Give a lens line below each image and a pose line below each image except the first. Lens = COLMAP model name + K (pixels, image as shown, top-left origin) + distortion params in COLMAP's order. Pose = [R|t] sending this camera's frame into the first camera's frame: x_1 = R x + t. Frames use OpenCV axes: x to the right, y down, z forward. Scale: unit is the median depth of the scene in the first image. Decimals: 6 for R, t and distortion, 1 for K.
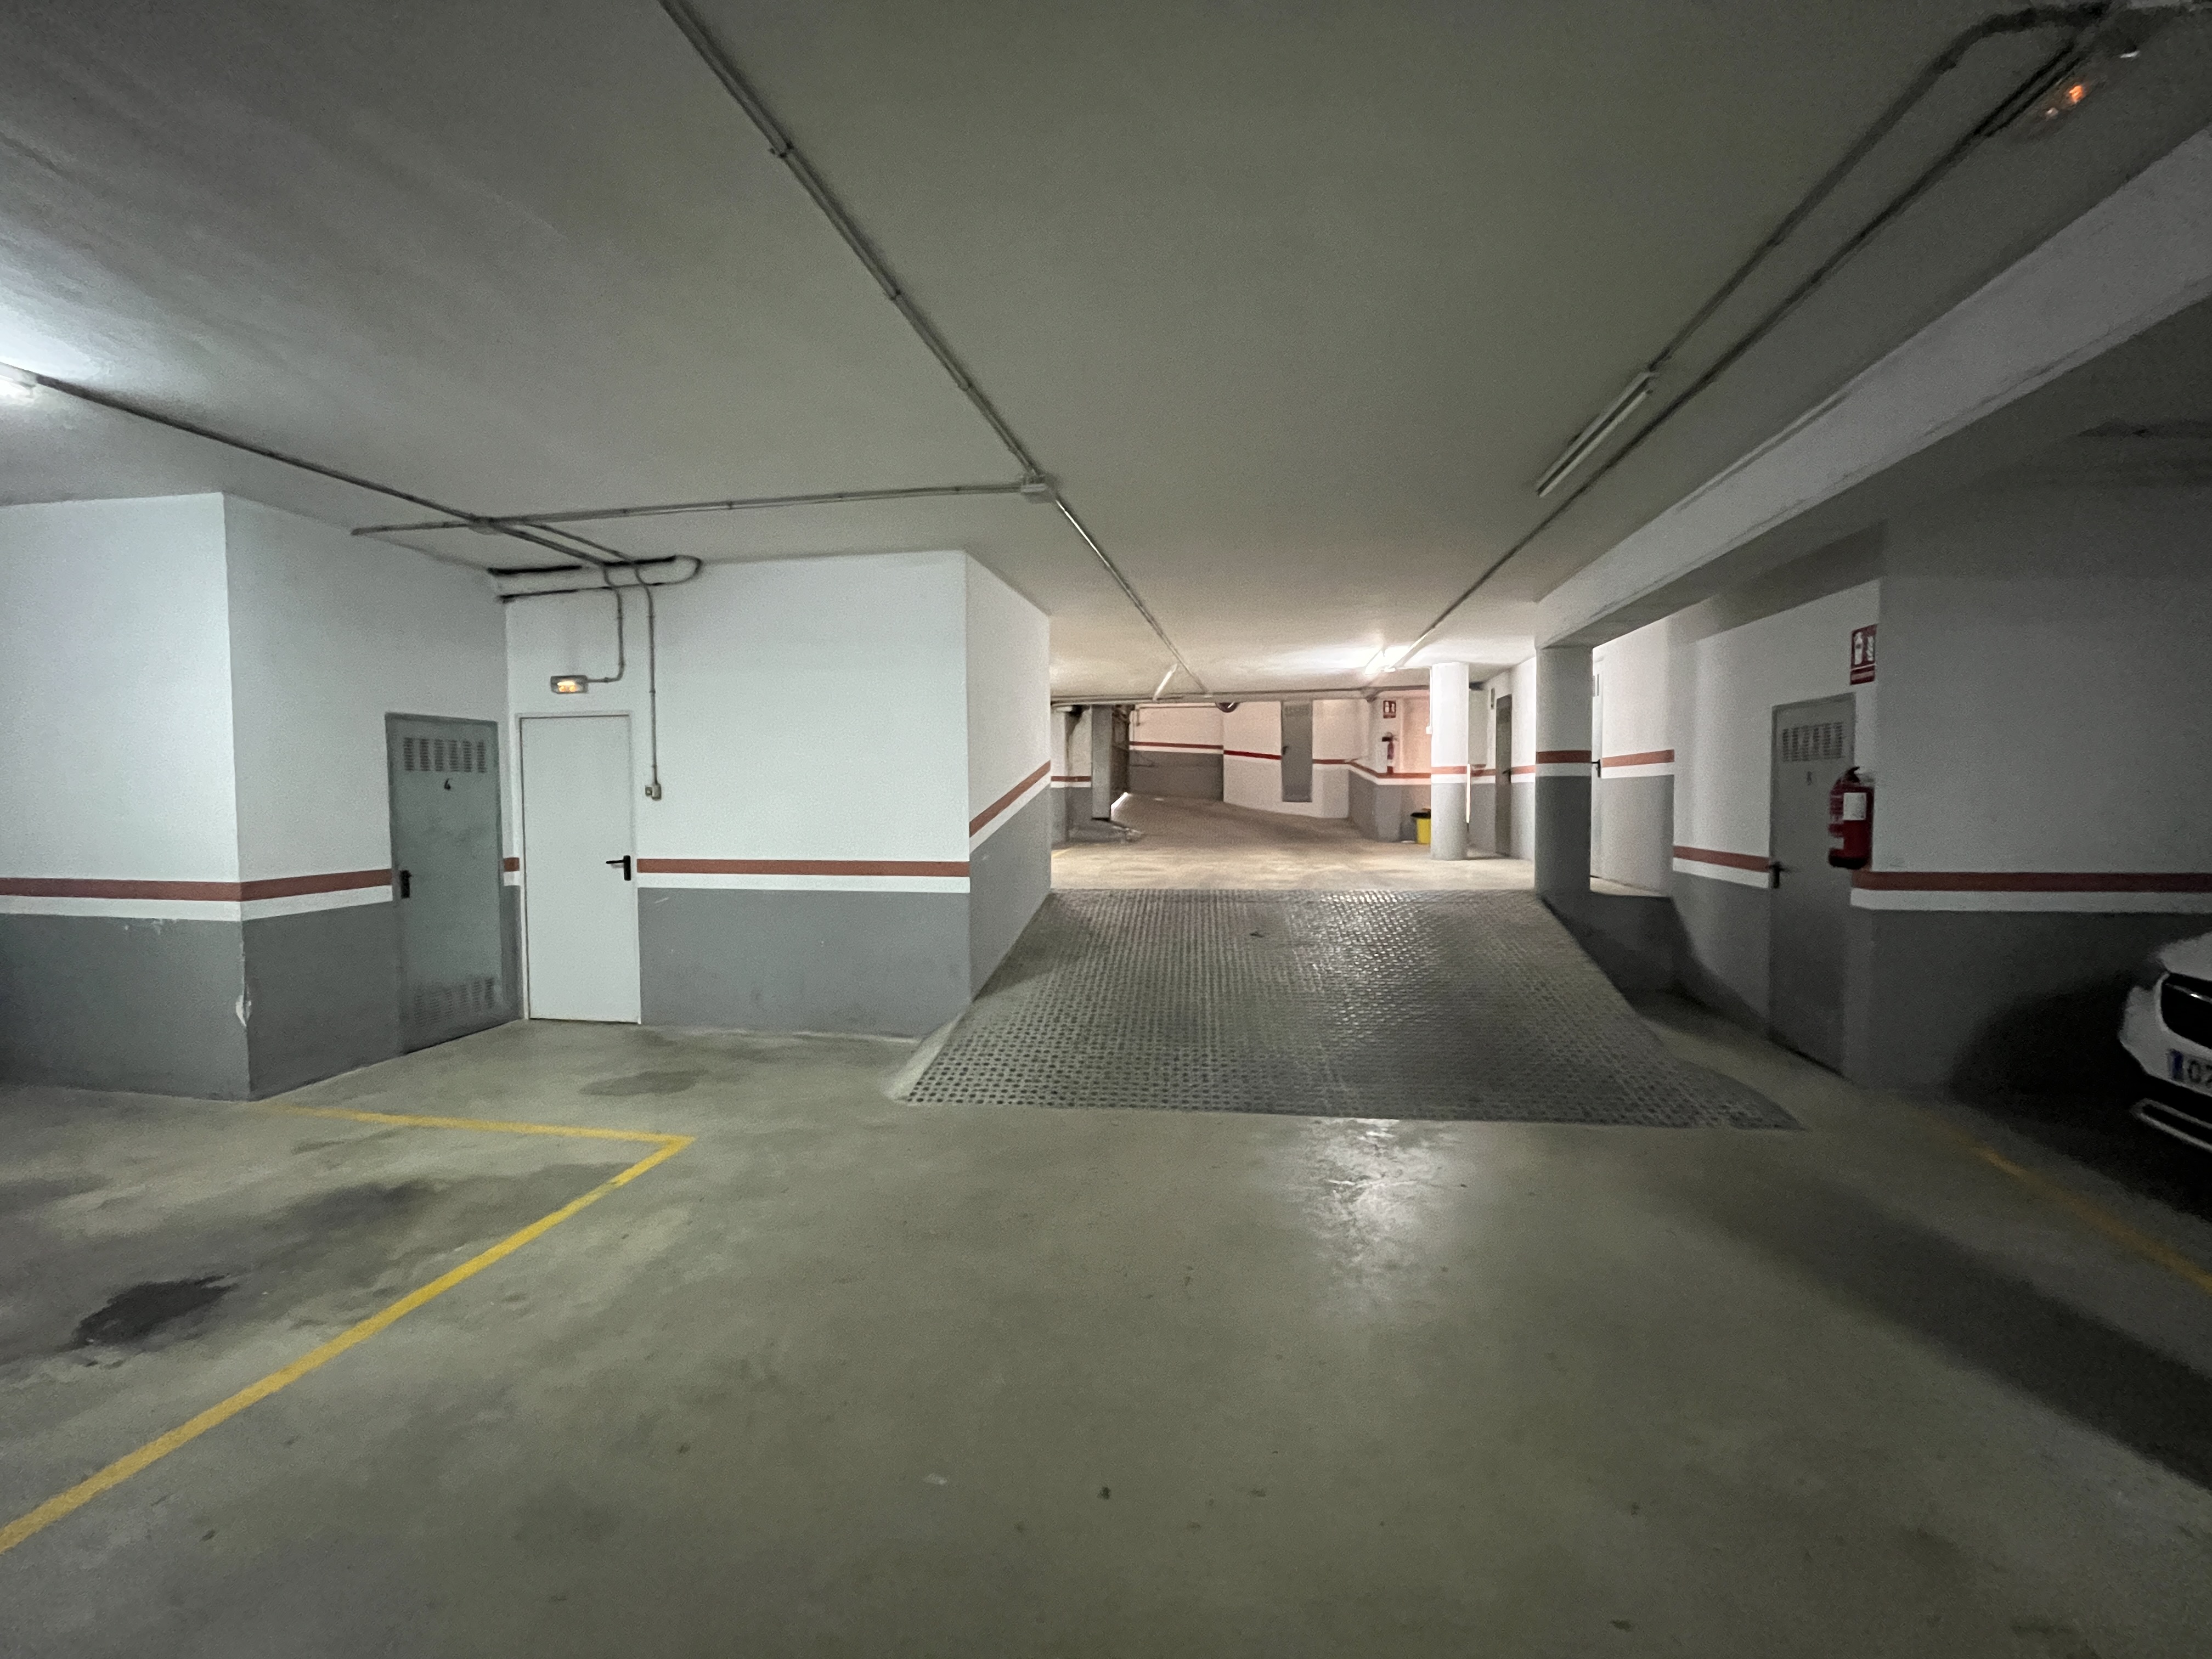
lens RADIAL K [[896.2, 0, 1101.2], [0, 896.2, 829.5], [0, 0, 1]] dist [-0.002282, -0.000091]
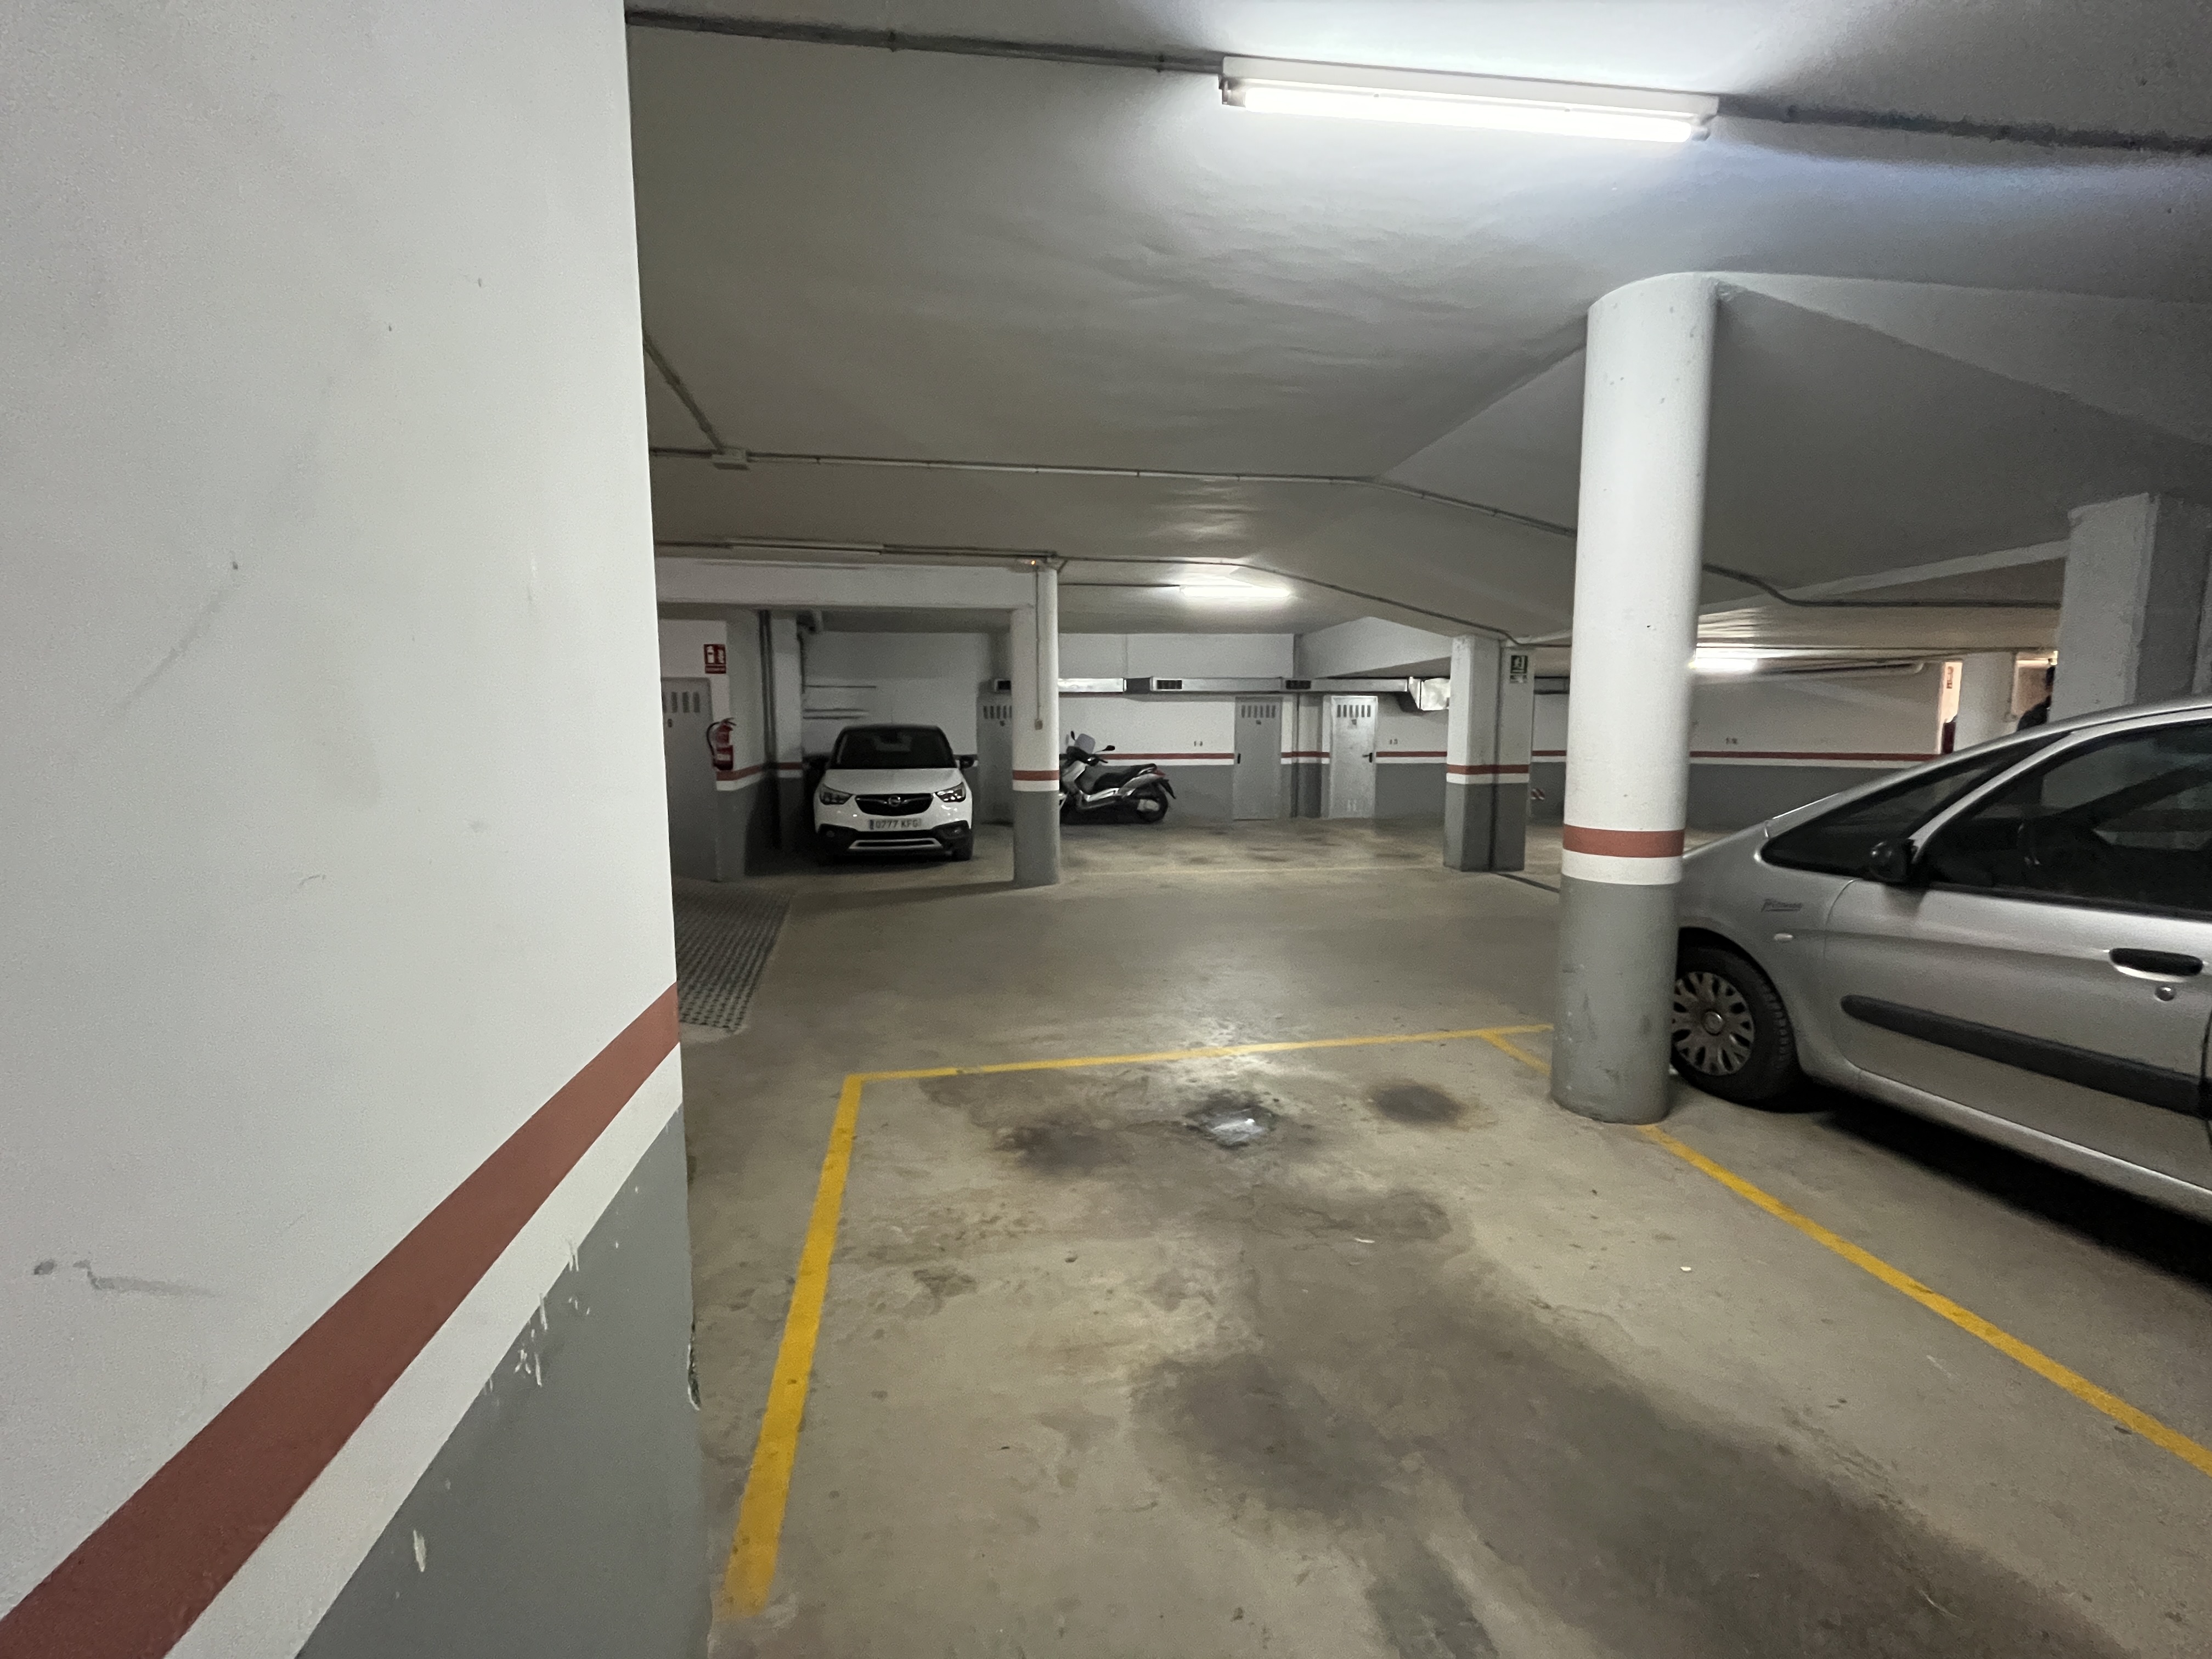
lens RADIAL K [[896.2, 0, 1104.4], [0, 896.2, 828.6], [0, 0, 1]] dist [-0.002282, -0.000091]
pose [[-0.362479, -0.093159, 0.927324, -1.059761], [0.043179, 0.992245, 0.116559, -0.018621], [-0.930991, 0.082291, -0.355645, 0.786920]]
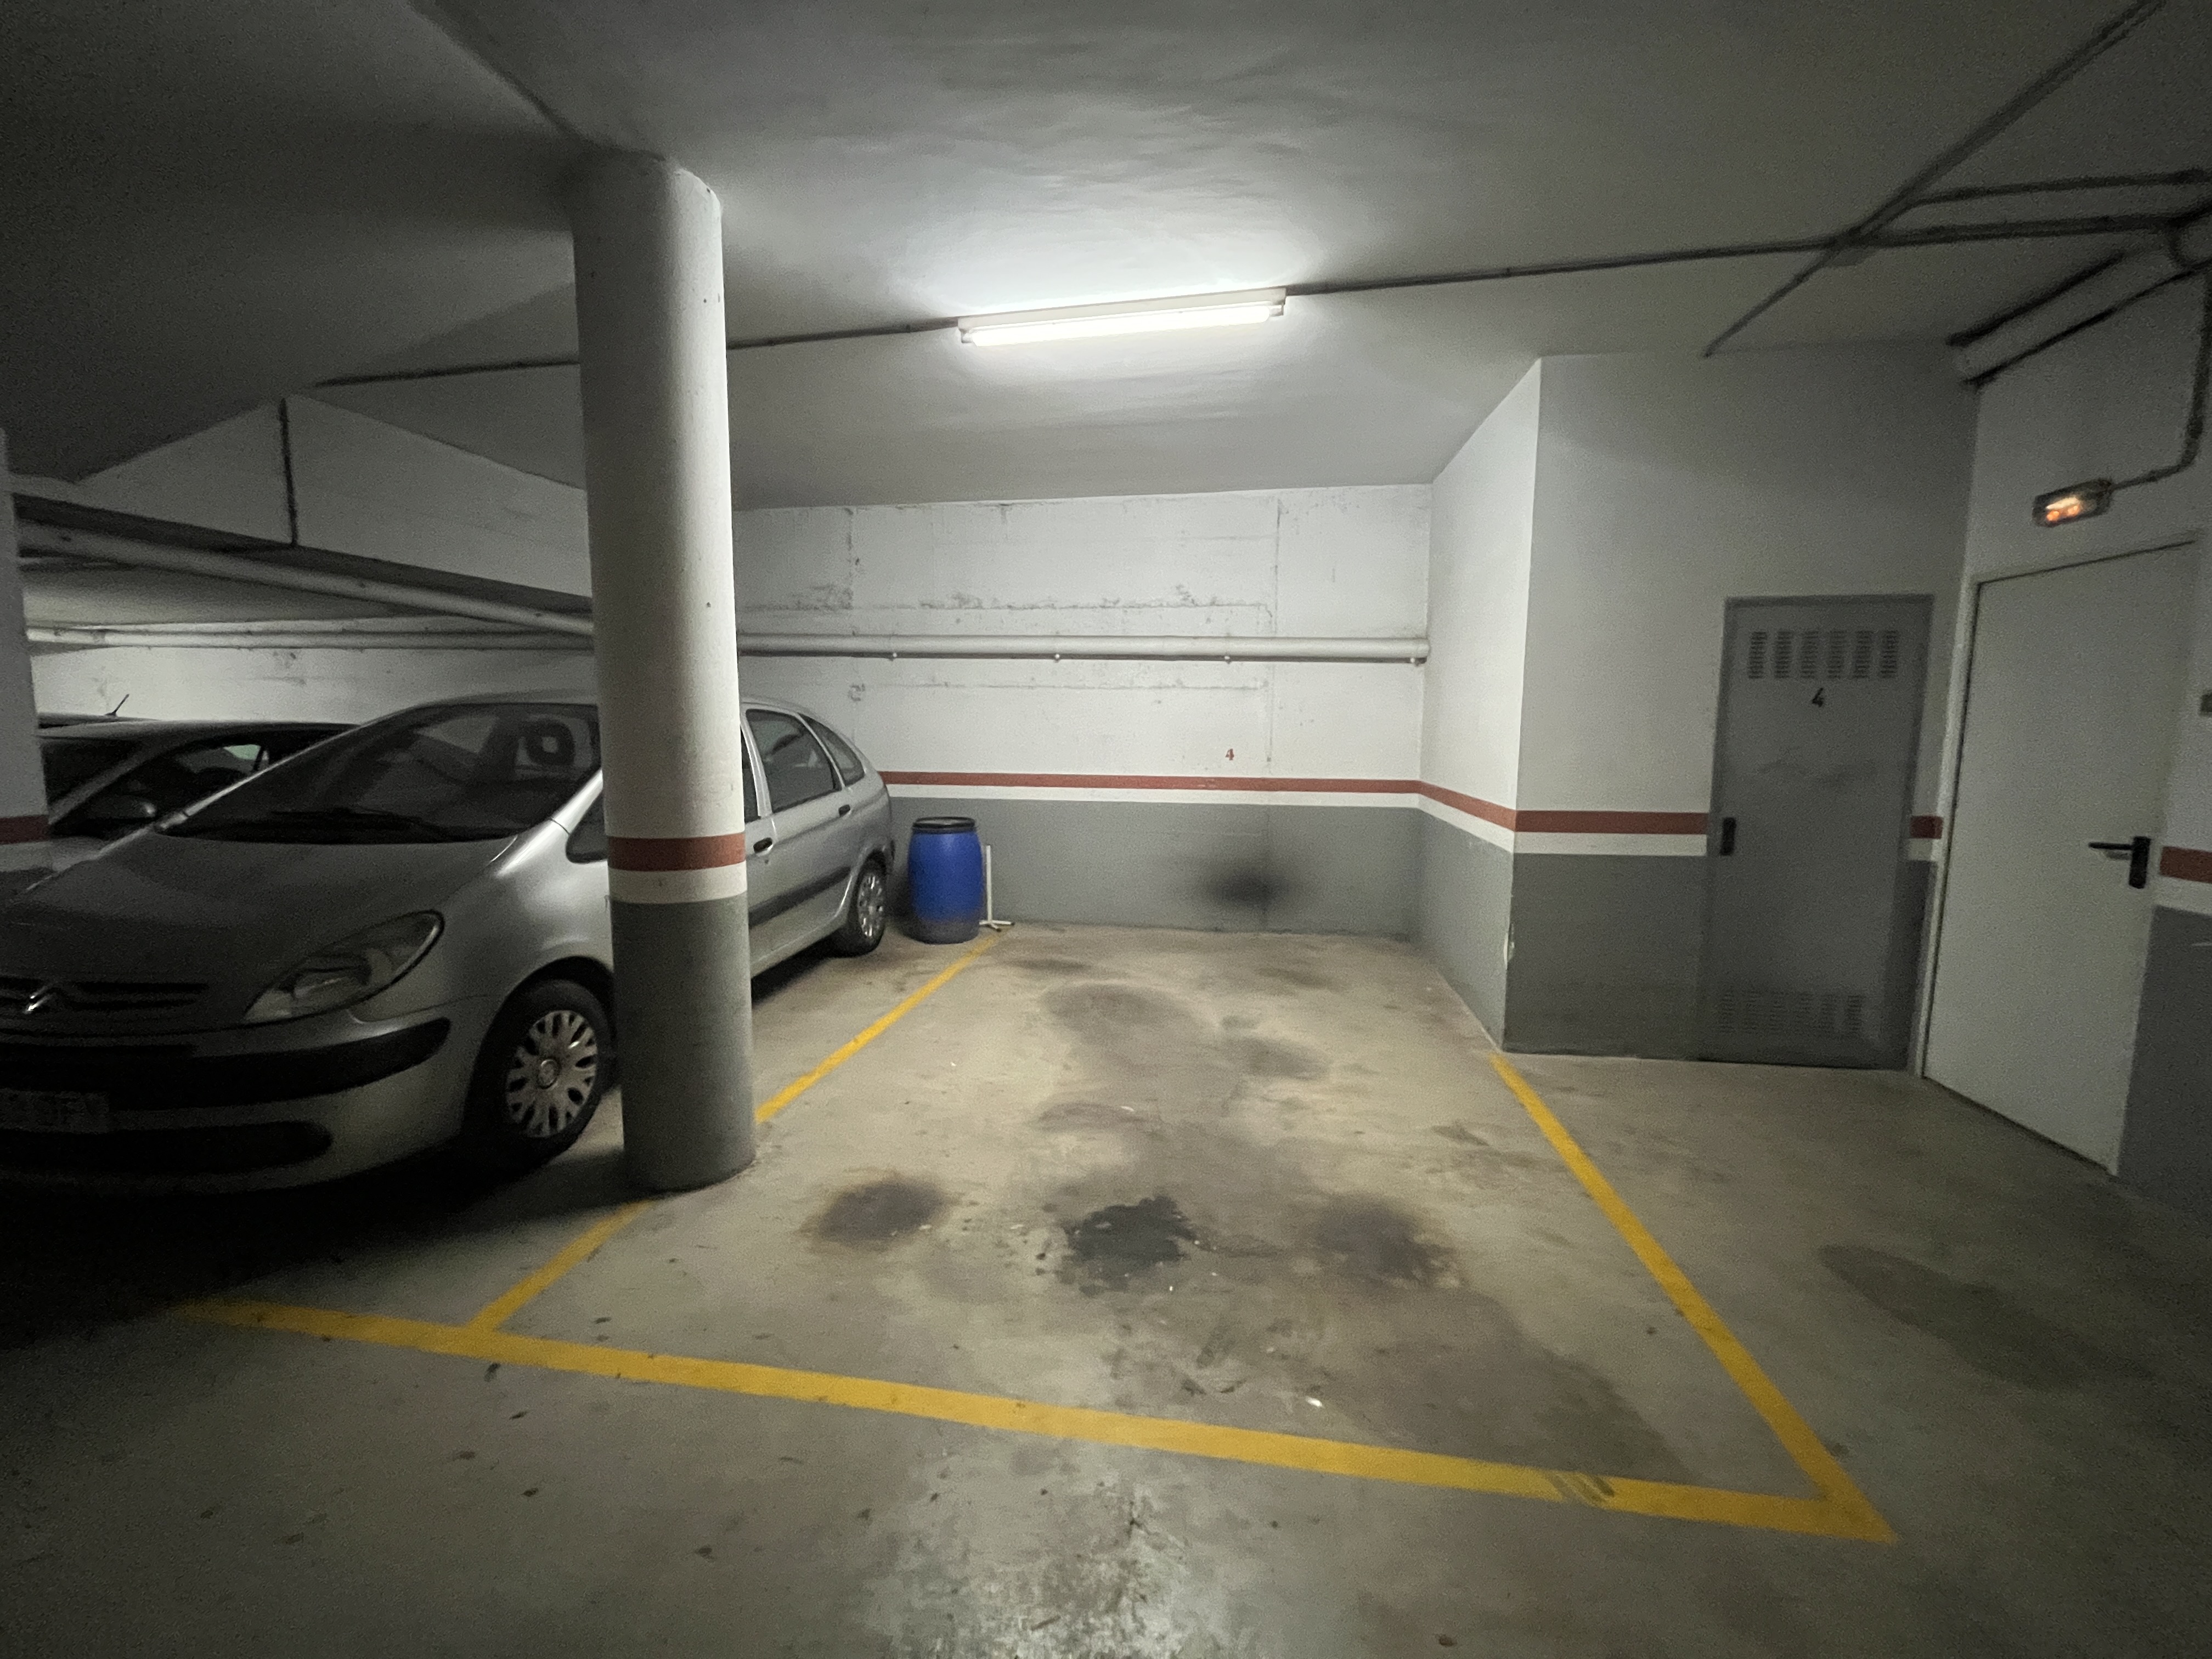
lens RADIAL K [[896.2, 0, 1103.4], [0, 896.2, 828.7], [0, 0, 1]] dist [-0.002282, -0.000091]
pose [[0.036395, 0.119800, -0.992131, -0.071966], [-0.046515, 0.991916, 0.118068, -0.007403], [0.998254, 0.041852, 0.041673, 0.449383]]
